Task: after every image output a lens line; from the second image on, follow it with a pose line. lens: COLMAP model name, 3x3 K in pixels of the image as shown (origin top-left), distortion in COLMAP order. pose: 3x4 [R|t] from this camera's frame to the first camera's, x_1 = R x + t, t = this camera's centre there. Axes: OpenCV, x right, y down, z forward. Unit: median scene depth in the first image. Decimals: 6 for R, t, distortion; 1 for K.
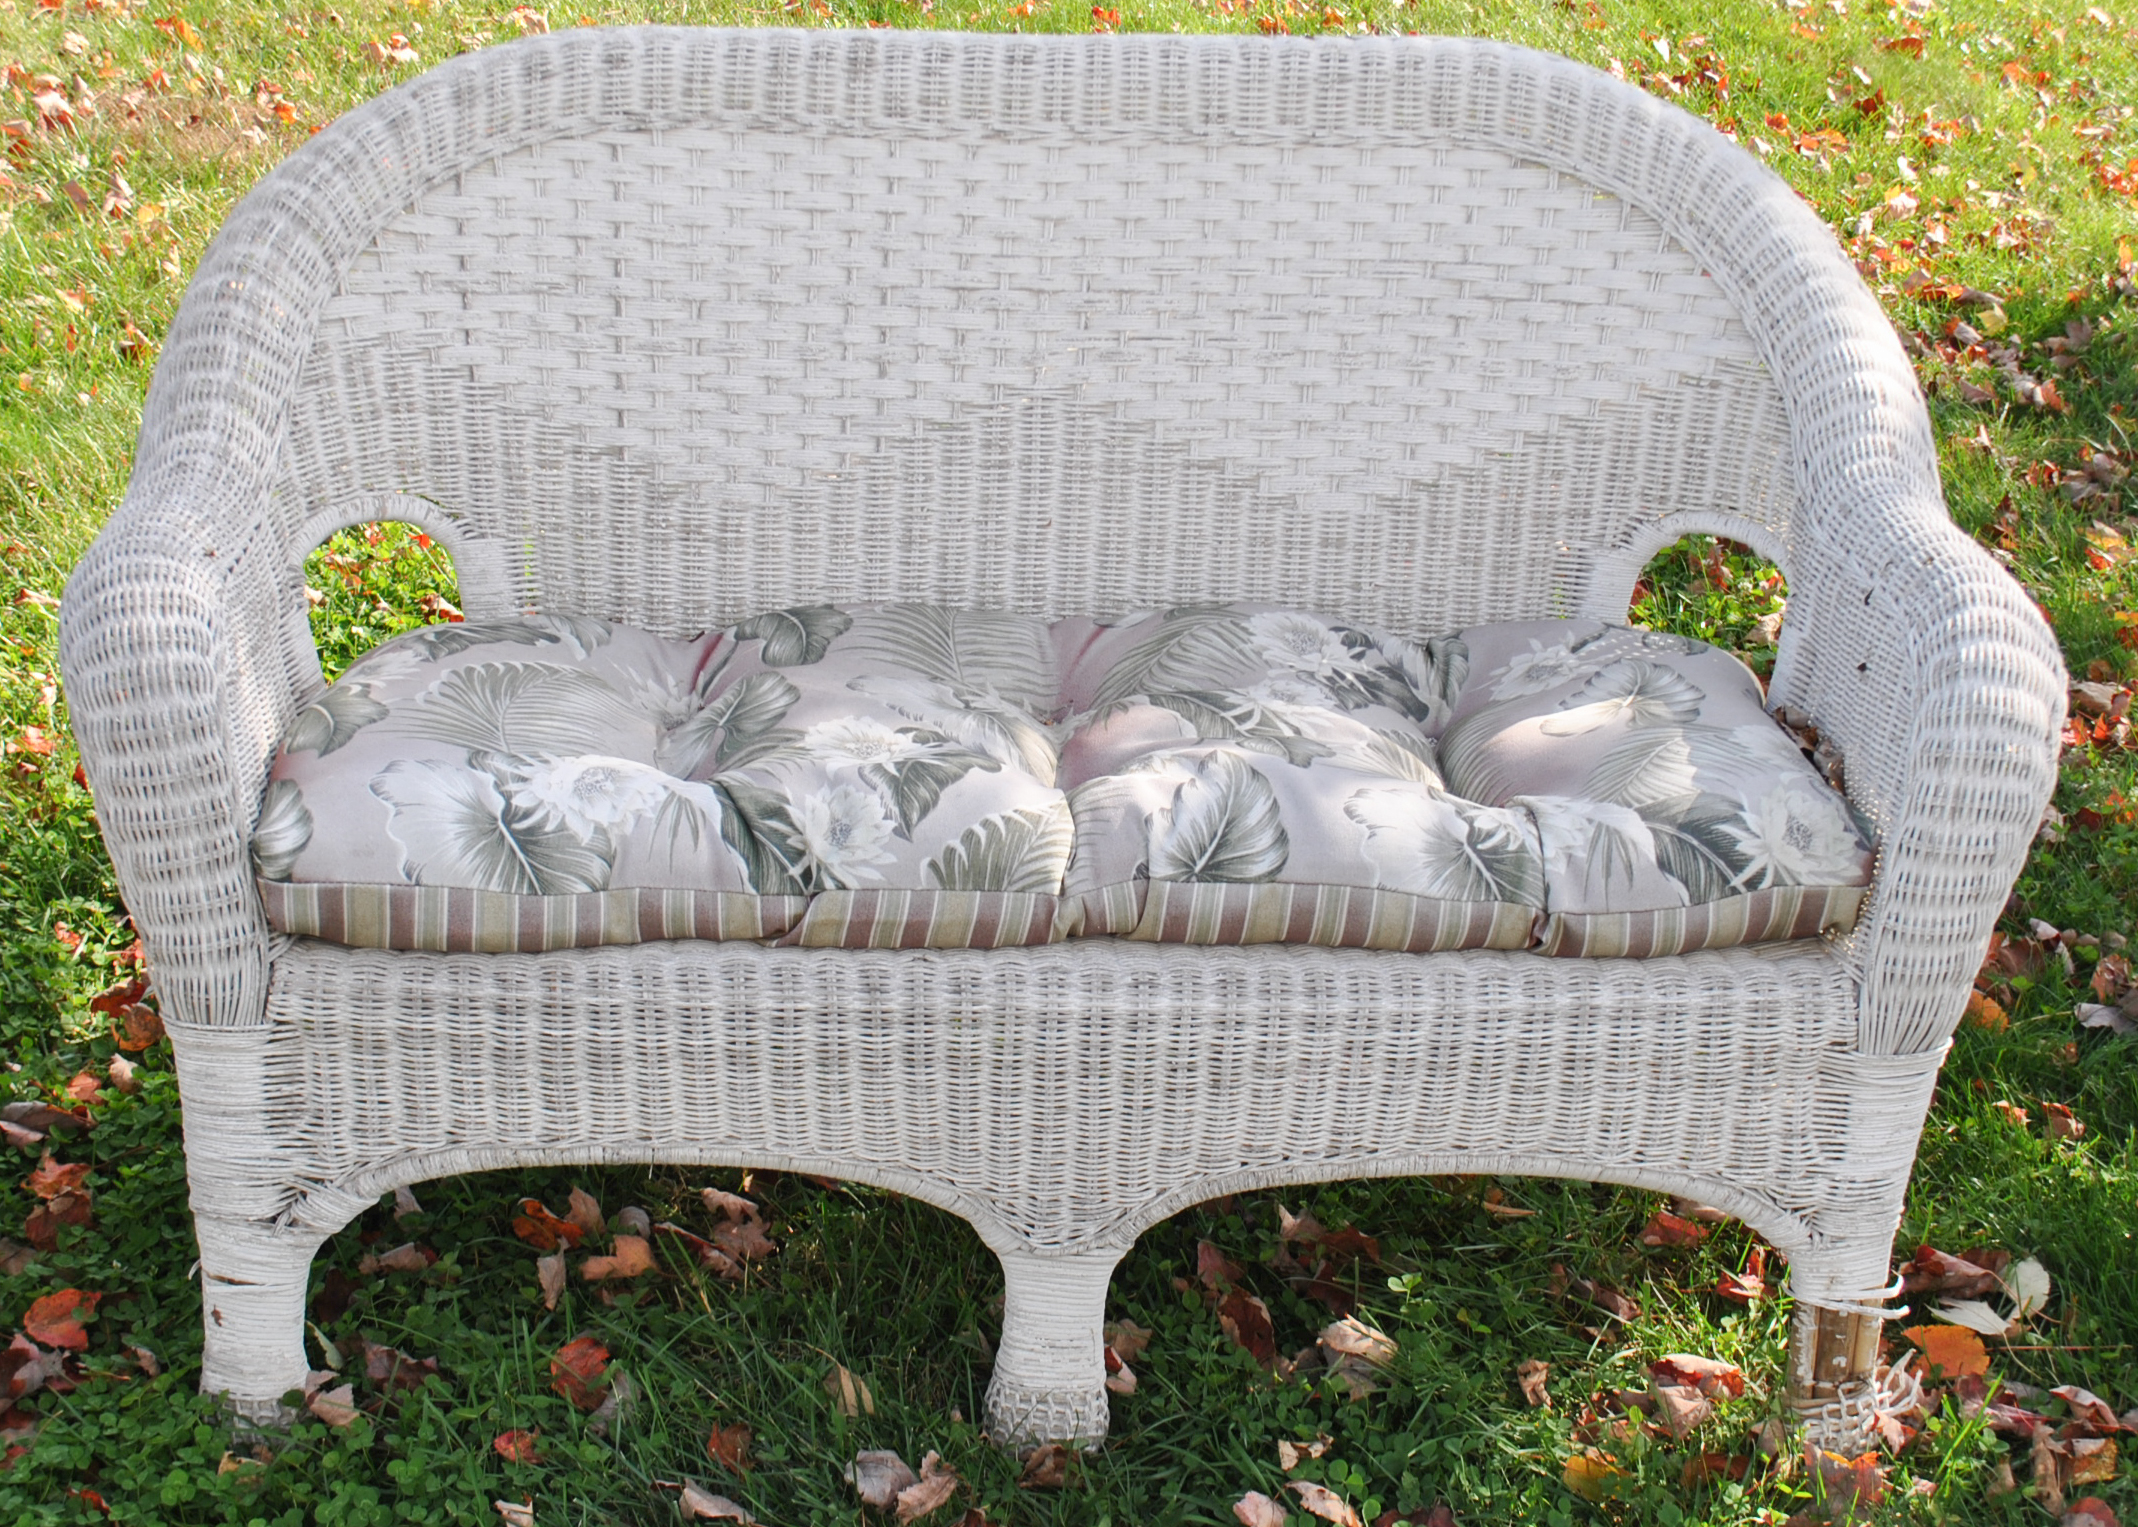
lens RADIAL K [[2989.8, 0, 1111.8], [0, 2989.8, 704.6], [0, 0, 1]] dist [-0.051948, -0.024569]
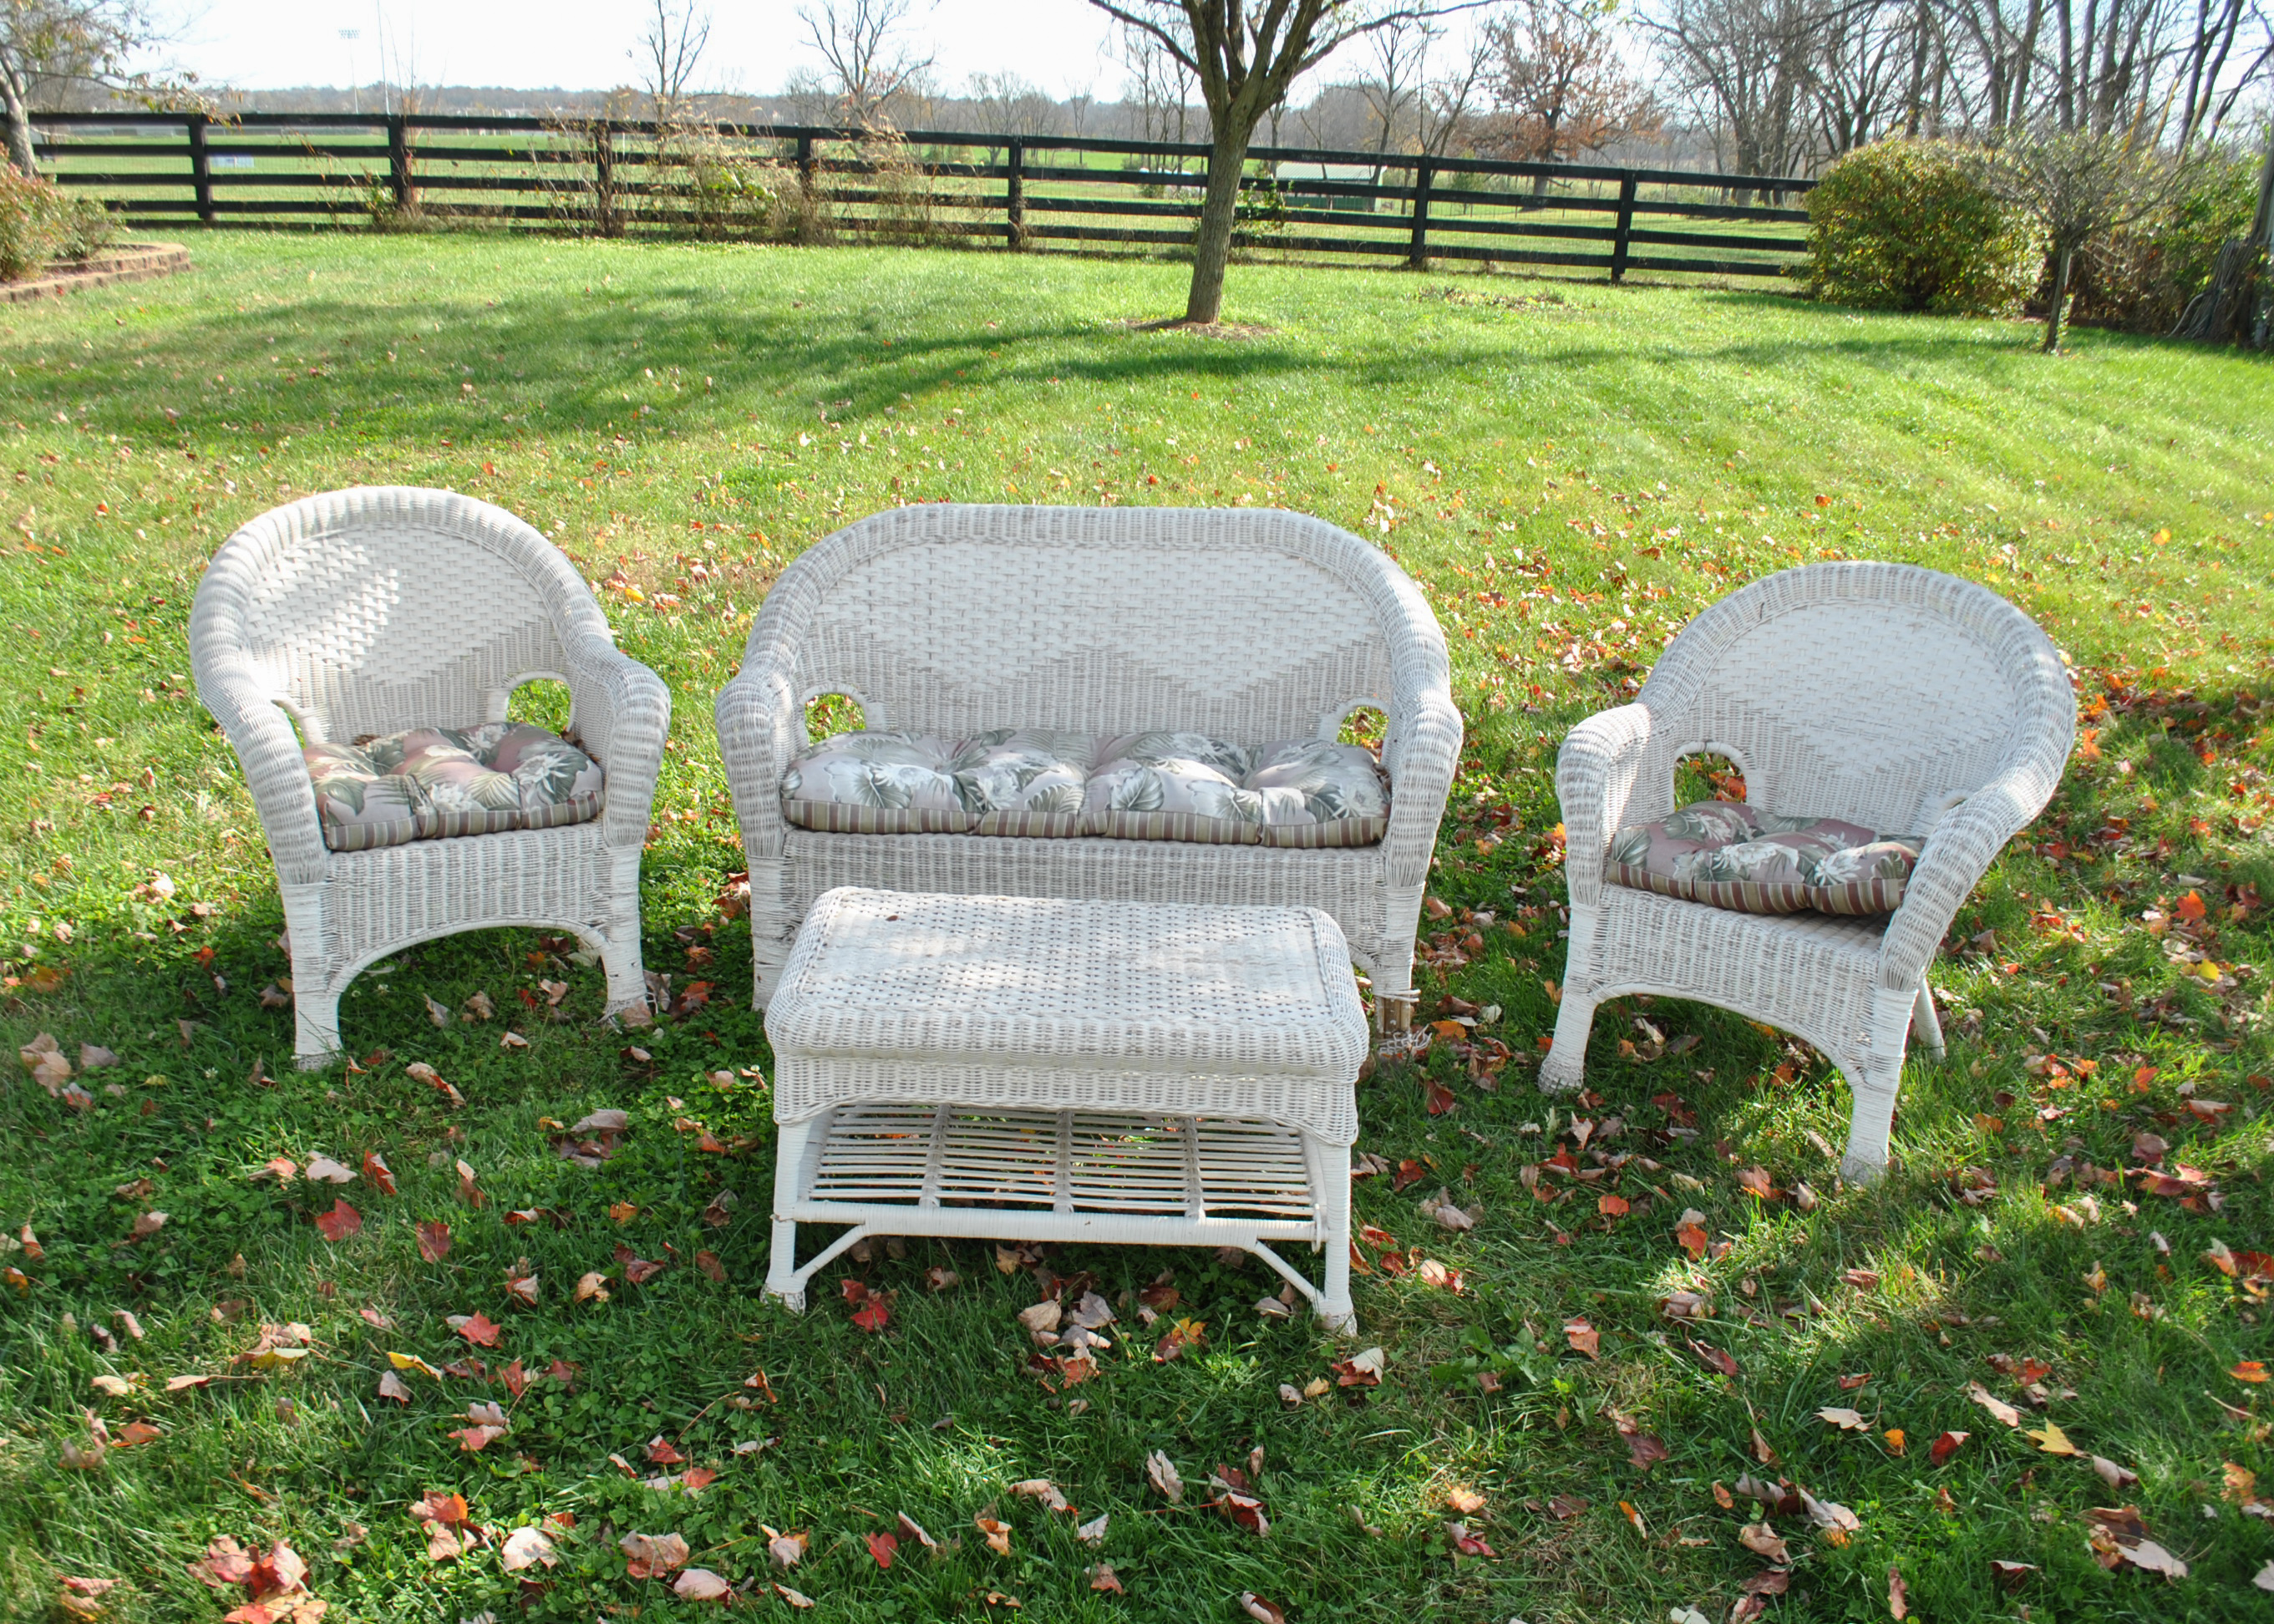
lens RADIAL K [[1915.9, 0, 1137.0], [0, 1915.9, 812.0], [0, 0, 1]] dist [-0.091284, 0.004729]
pose [[0.994992, 0.014643, -0.098878, 0.178769], [-0.024662, 0.994593, -0.100878, 0.203001], [0.096866, 0.102811, 0.989973, -0.595931]]
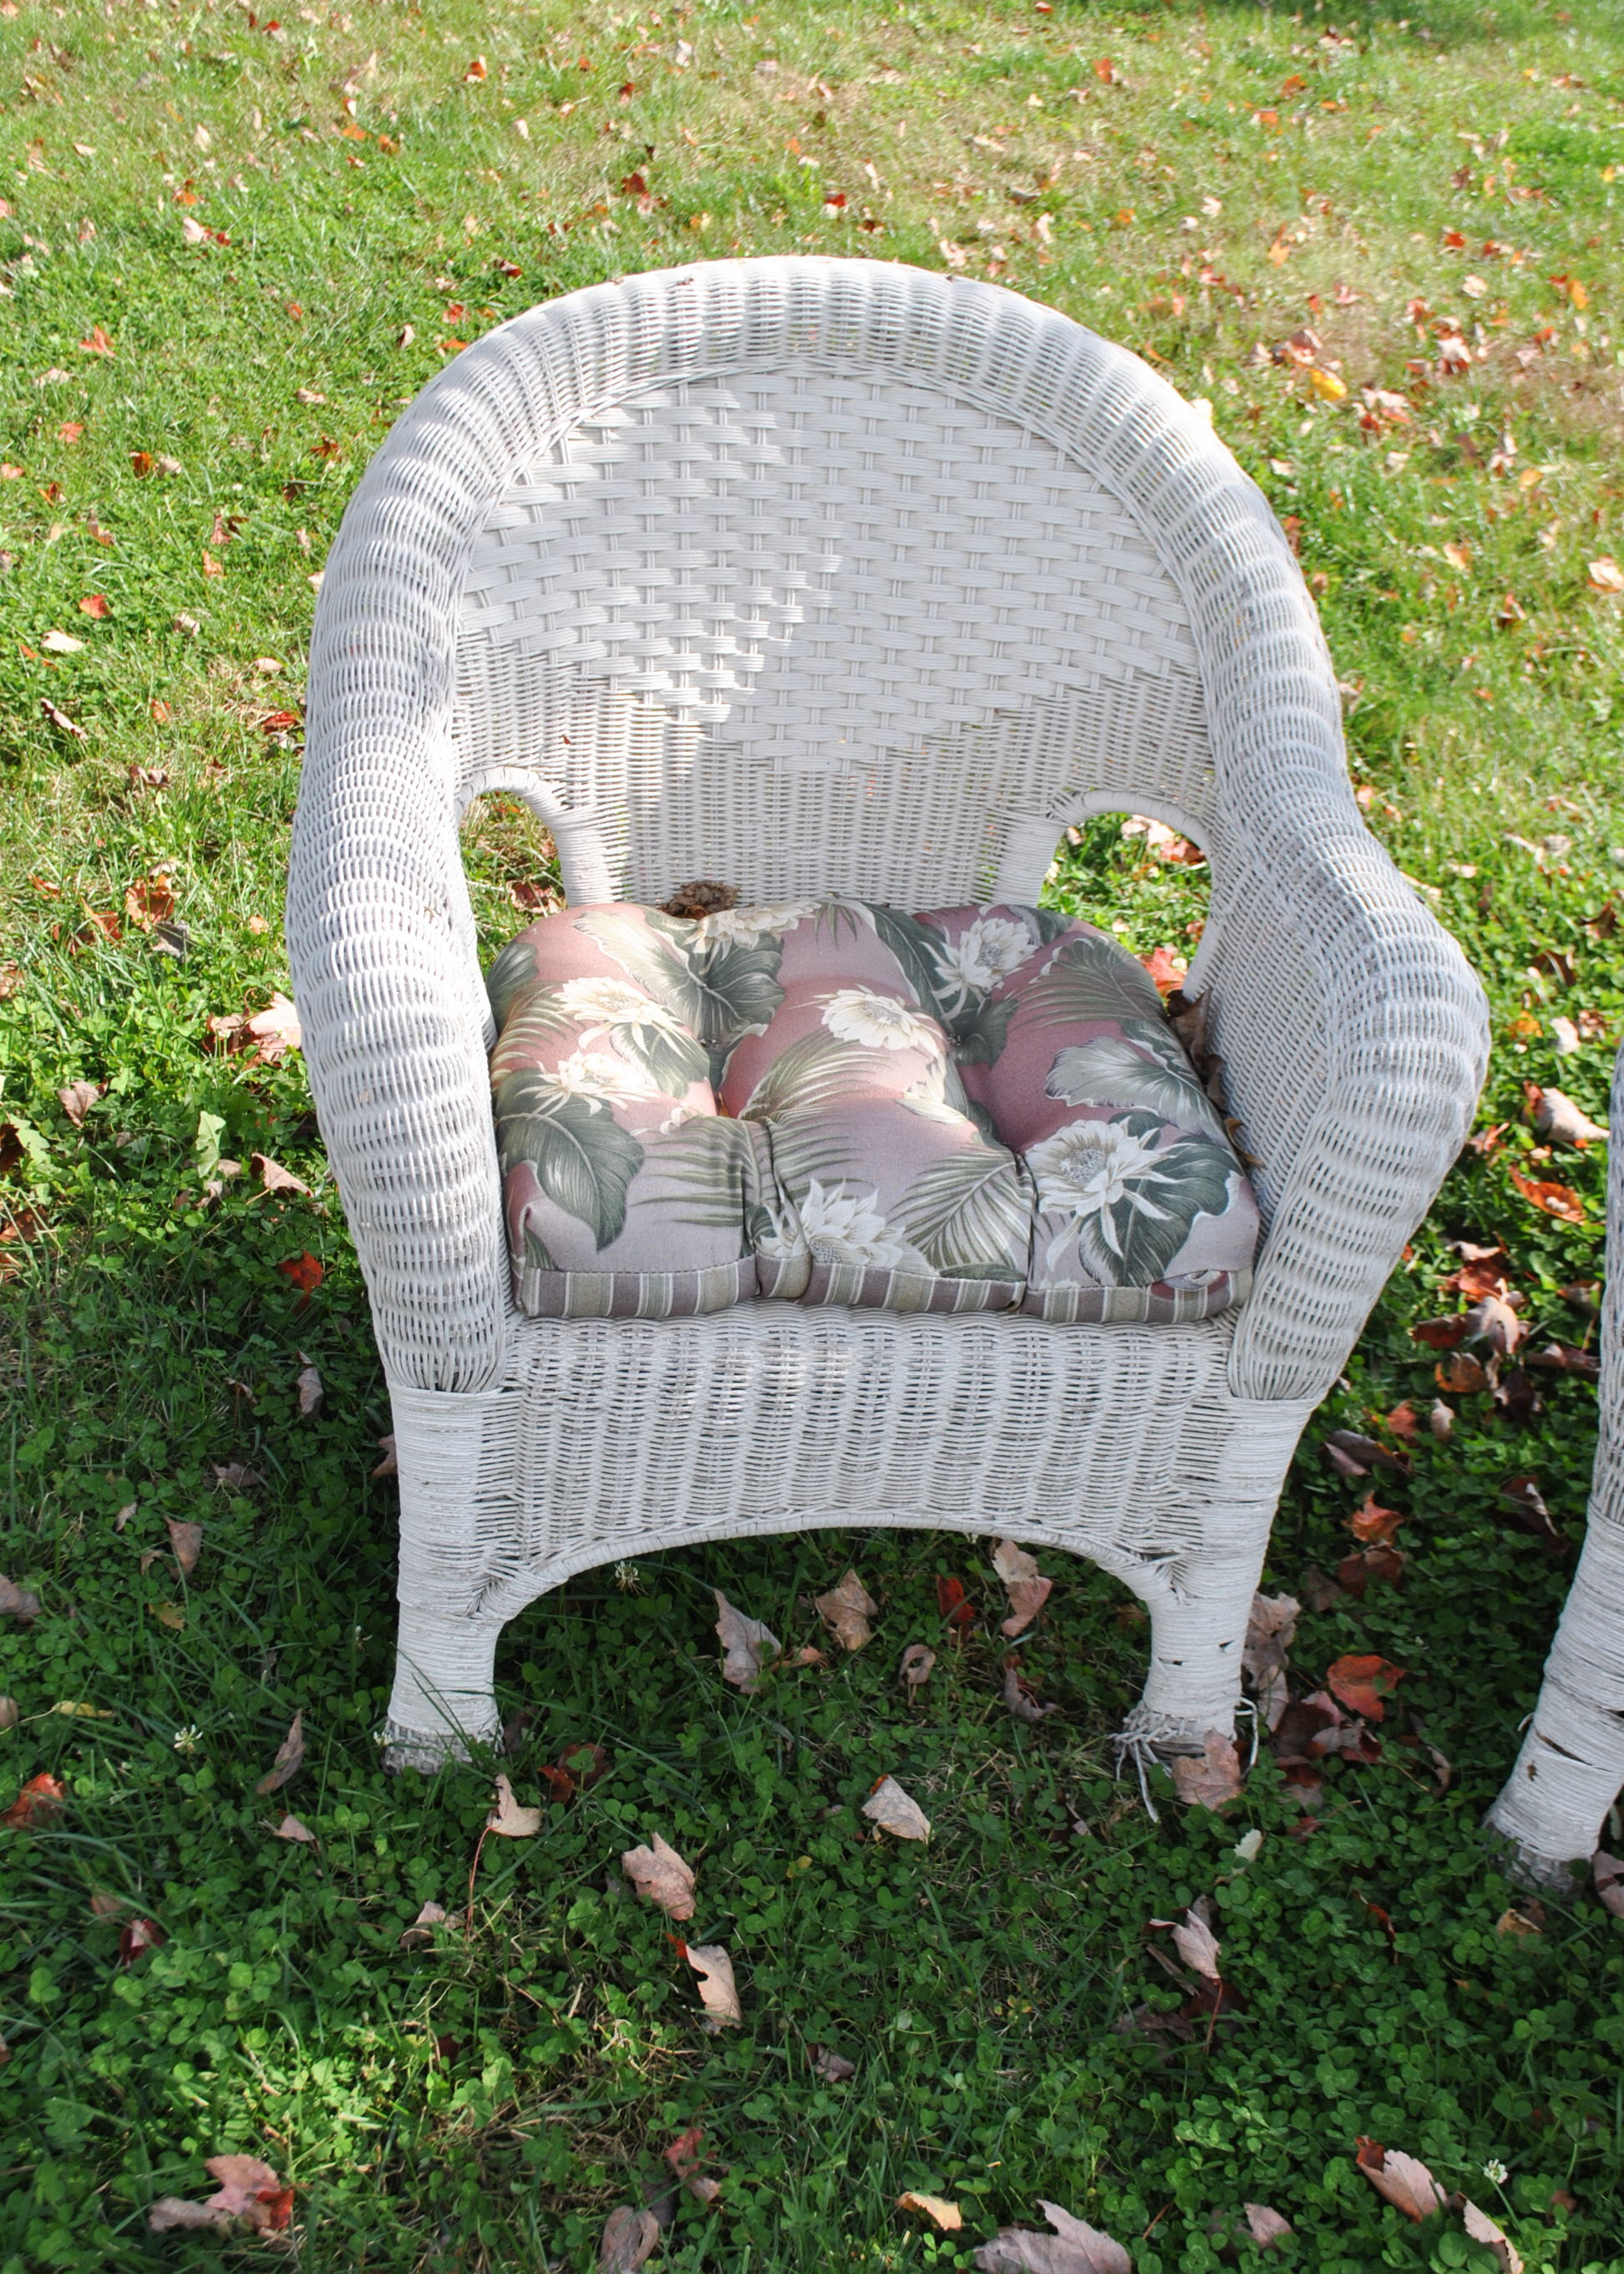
lens RADIAL K [[2522.6, 0, 812.0], [0, 2522.6, 1137.0], [0, 0, 1]] dist [-0.080055, 0.041087]
pose [[0.858592, 0.287227, -0.424642, -0.196842], [-0.228974, 0.955954, 0.183639, -0.089845], [0.458684, -0.060439, 0.886542, 0.141336]]
